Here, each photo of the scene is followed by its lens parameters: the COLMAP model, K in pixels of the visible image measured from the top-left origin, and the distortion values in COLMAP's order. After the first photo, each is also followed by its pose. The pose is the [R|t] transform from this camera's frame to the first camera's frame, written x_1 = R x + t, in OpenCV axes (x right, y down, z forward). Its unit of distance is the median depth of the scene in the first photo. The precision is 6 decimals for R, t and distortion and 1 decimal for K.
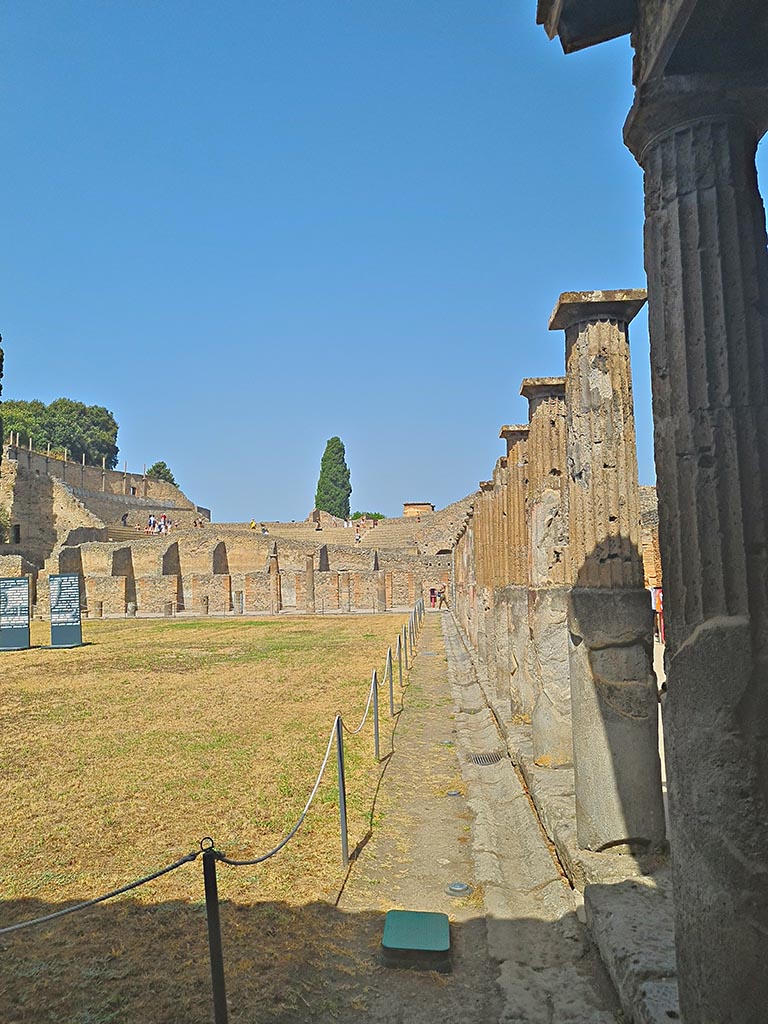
lens RADIAL K [[819.5, 0, 384.0], [0, 819.5, 512.0], [0, 0, 1]] dist [0.040648, -0.008633]
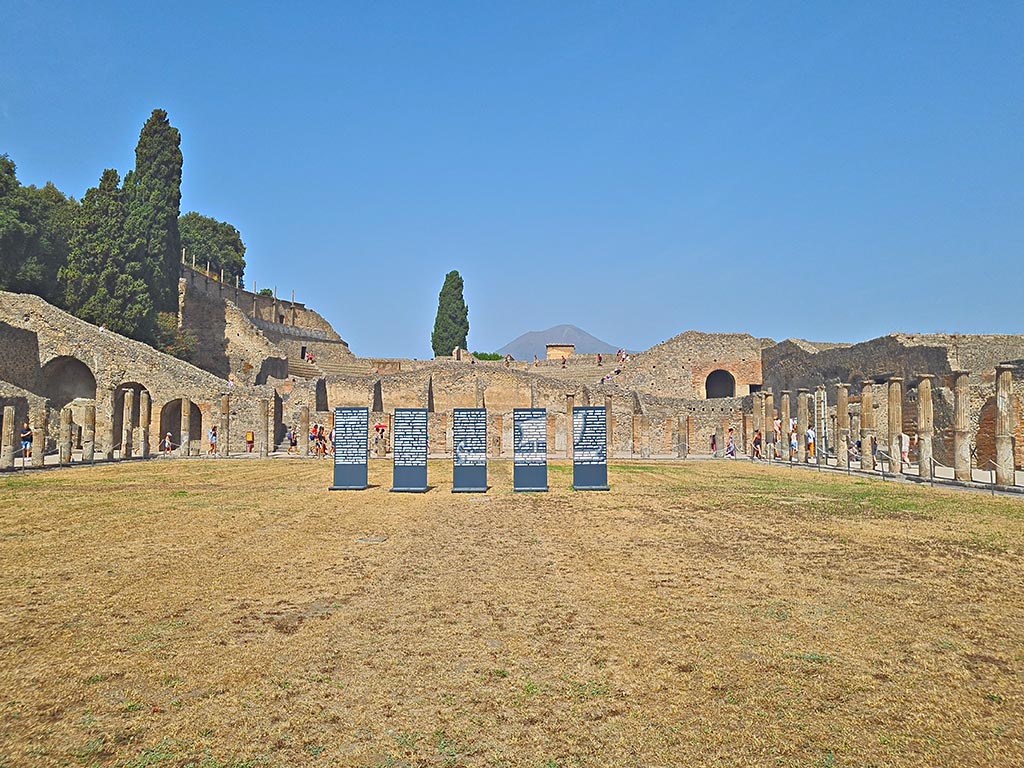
lens RADIAL K [[857.9, 0, 512.0], [0, 857.9, 384.0], [0, 0, 1]] dist [0.033924, -0.018106]
pose [[0.992851, 0.031412, 0.115153, -0.157264], [-0.035179, 0.998905, 0.030827, 0.007208], [-0.114058, -0.034657, 0.992869, 0.028338]]
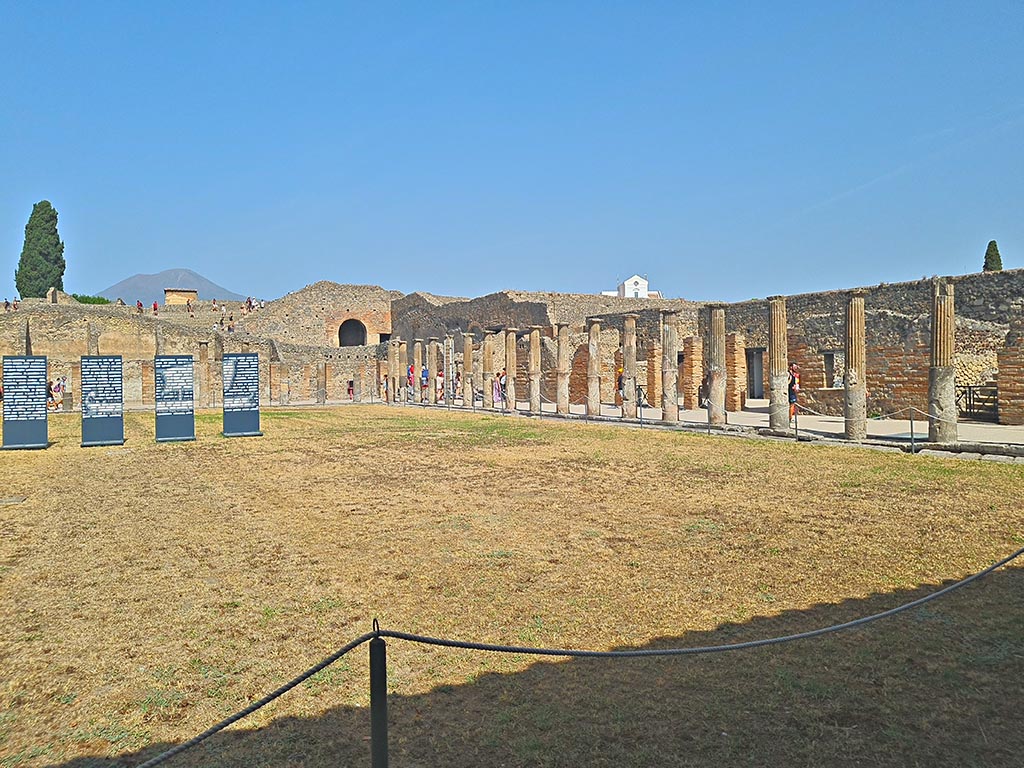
lens RADIAL K [[819.5, 0, 546.1], [0, 819.5, 380.9], [0, 0, 1]] dist [0.040648, -0.008633]
pose [[0.828107, 0.006993, 0.560526, -0.166234], [-0.053773, 0.996302, 0.067014, 0.007913], [-0.557984, -0.085636, 0.825421, 0.026283]]
